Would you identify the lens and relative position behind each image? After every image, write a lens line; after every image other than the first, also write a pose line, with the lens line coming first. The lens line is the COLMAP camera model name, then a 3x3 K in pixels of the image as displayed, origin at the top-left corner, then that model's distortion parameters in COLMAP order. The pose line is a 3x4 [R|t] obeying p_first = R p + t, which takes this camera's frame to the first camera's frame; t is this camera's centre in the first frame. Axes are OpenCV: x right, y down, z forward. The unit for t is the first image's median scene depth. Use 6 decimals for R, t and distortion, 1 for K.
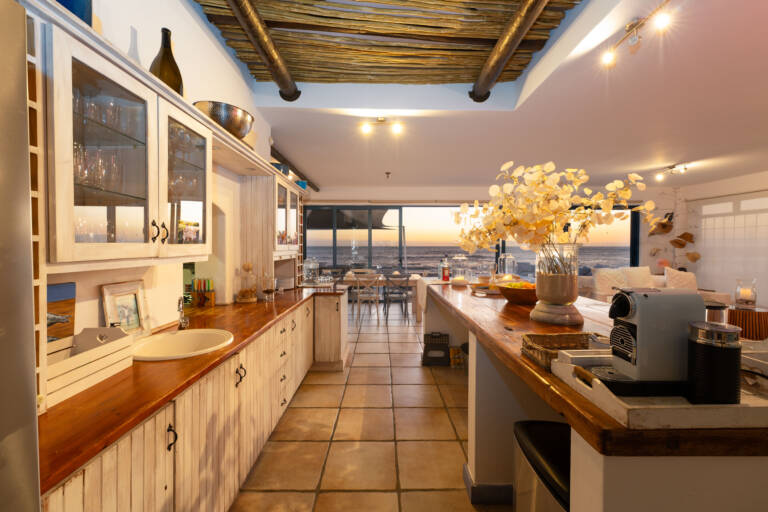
lens RADIAL K [[314.3, 0, 384.0], [0, 314.3, 256.0], [0, 0, 1]] dist [0.000041, 0.000088]
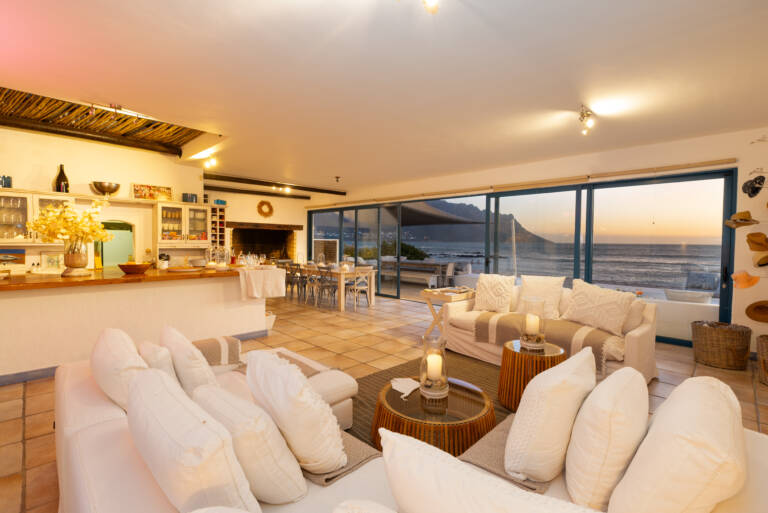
lens RADIAL K [[351.9, 0, 382.9], [0, 351.9, 247.6], [0, 0, 1]] dist [0.019634, 0.000399]
pose [[0.710220, 0.015754, -0.703803, 1.122294], [-0.027837, 0.999596, -0.005717, -0.013341], [0.703429, 0.023652, 0.710372, 0.233442]]
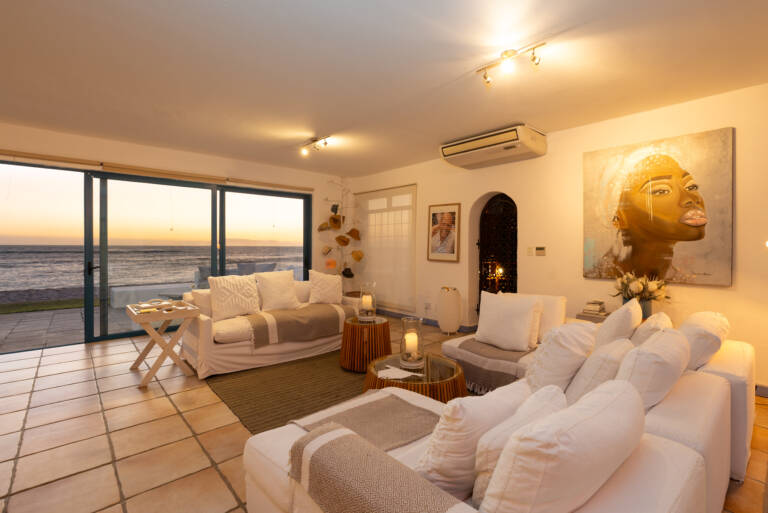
lens RADIAL K [[351.9, 0, 382.9], [0, 351.9, 247.6], [0, 0, 1]] dist [0.019634, 0.000399]
pose [[0.769703, -0.000033, 0.638402, 0.496002], [0.017661, 0.999618, -0.021242, 0.001856], [-0.638158, 0.027625, 0.769410, 0.231549]]
